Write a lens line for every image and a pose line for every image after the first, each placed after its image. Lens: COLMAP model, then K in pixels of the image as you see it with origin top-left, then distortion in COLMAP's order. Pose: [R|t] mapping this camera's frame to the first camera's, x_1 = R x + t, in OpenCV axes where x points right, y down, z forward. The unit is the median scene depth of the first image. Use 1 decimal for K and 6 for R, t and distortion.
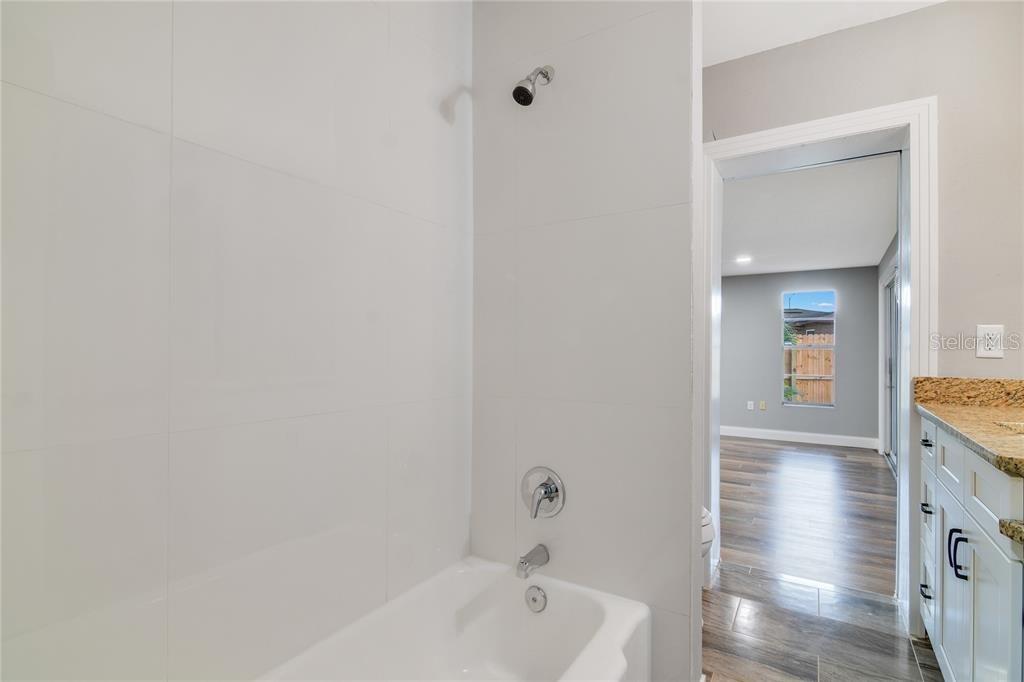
lens RADIAL K [[493.7, 0, 514.3], [0, 493.7, 350.9], [0, 0, 1]] dist [-0.000099, -0.001333]
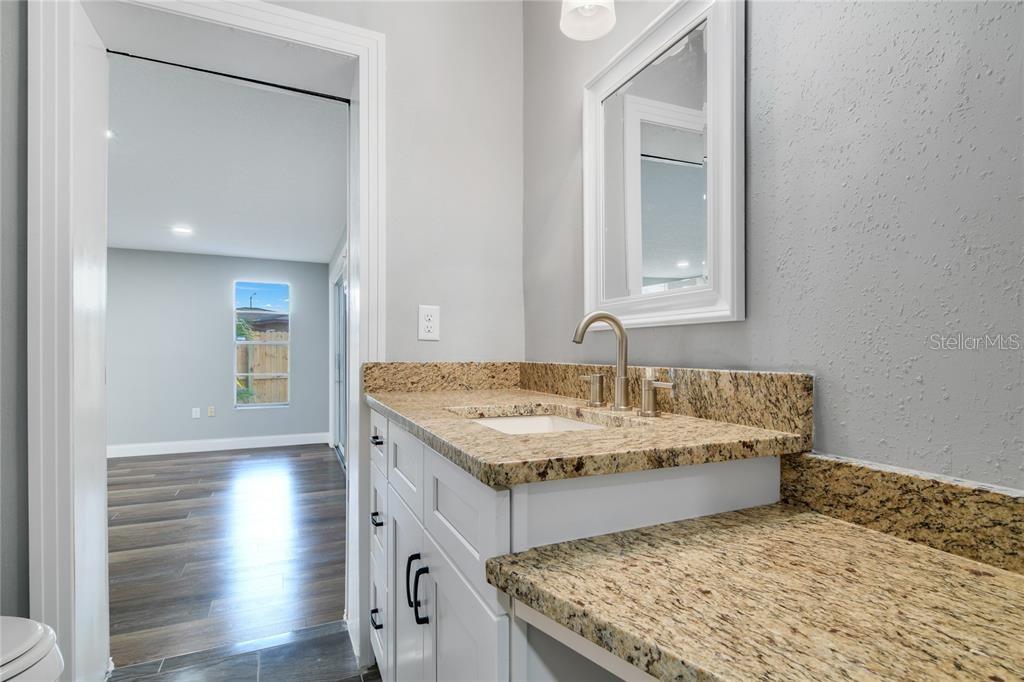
lens RADIAL K [[493.7, 0, 514.3], [0, 493.7, 350.9], [0, 0, 1]] dist [-0.000099, -0.001333]
pose [[0.545867, 0.001436, 0.837870, 0.240758], [0.003255, 0.999987, -0.003835, 0.036050], [-0.837865, 0.004821, 0.545856, 0.319753]]
